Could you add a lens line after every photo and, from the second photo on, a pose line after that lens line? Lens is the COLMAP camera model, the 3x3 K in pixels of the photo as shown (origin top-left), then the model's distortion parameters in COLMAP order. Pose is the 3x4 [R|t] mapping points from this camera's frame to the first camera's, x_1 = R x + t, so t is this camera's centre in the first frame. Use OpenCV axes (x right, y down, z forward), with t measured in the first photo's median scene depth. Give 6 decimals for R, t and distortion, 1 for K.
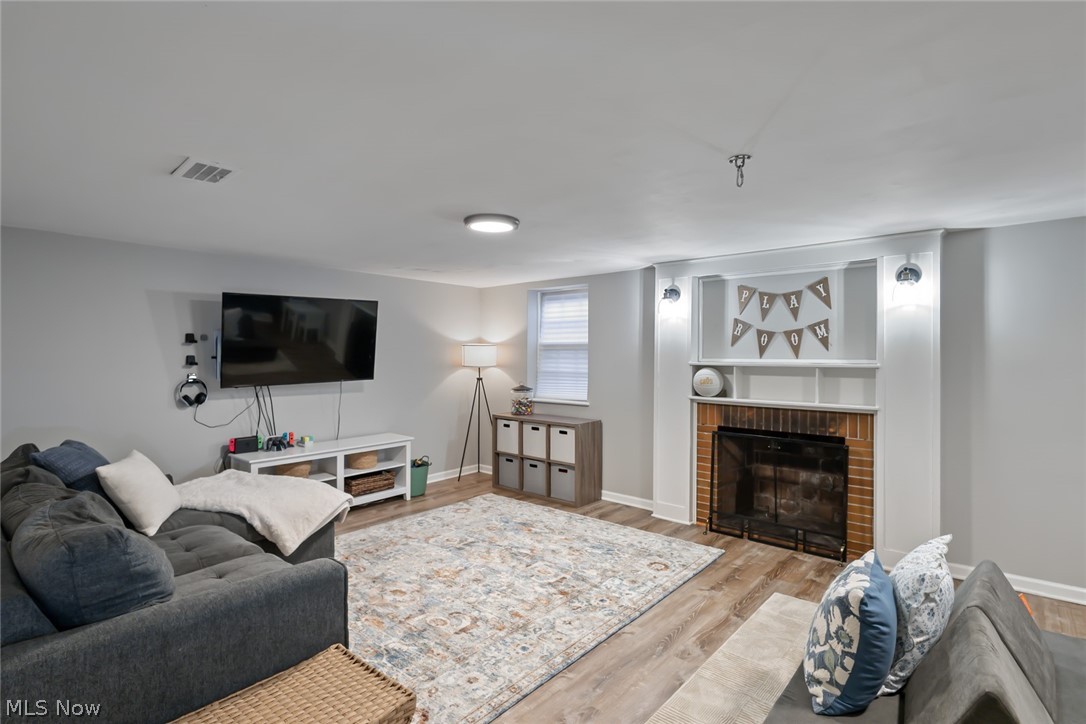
lens RADIAL K [[527.9, 0, 537.0], [0, 527.9, 336.3], [0, 0, 1]] dist [0.000394, -0.000740]
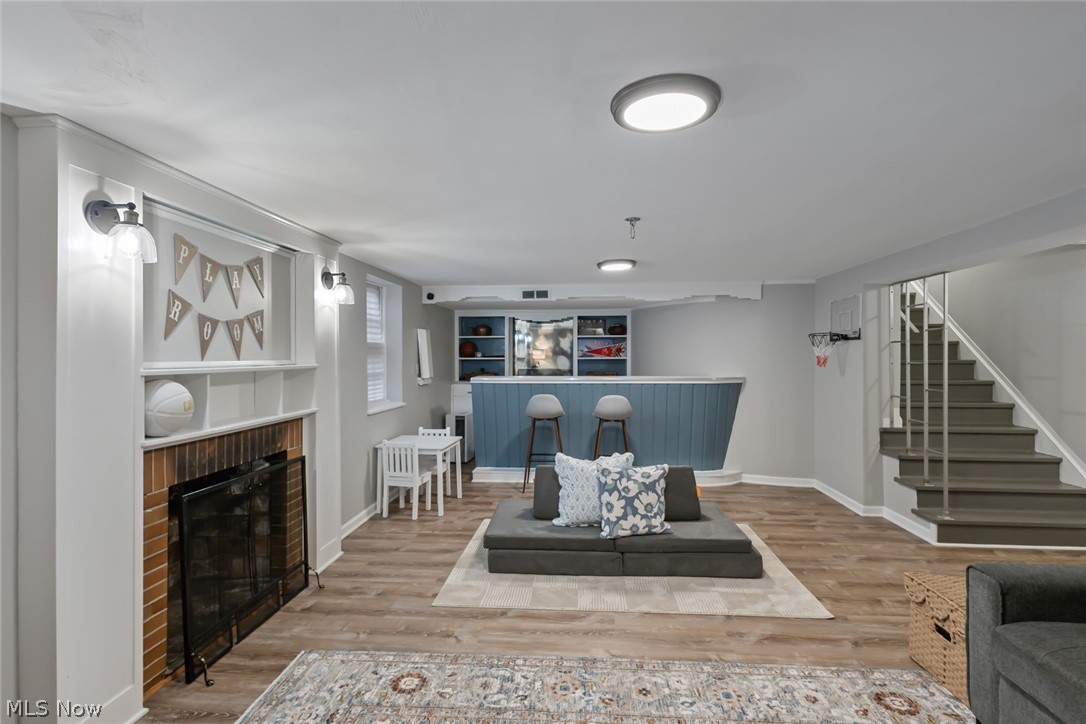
lens RADIAL K [[530.0, 0, 538.2], [0, 530.0, 346.8], [0, 0, 1]] dist [0.000021, -0.000419]
pose [[-0.588582, 0.011807, 0.808351, -0.335062], [-0.026021, 0.999099, -0.033539, 0.037897], [-0.808019, -0.040775, -0.587744, 1.091315]]
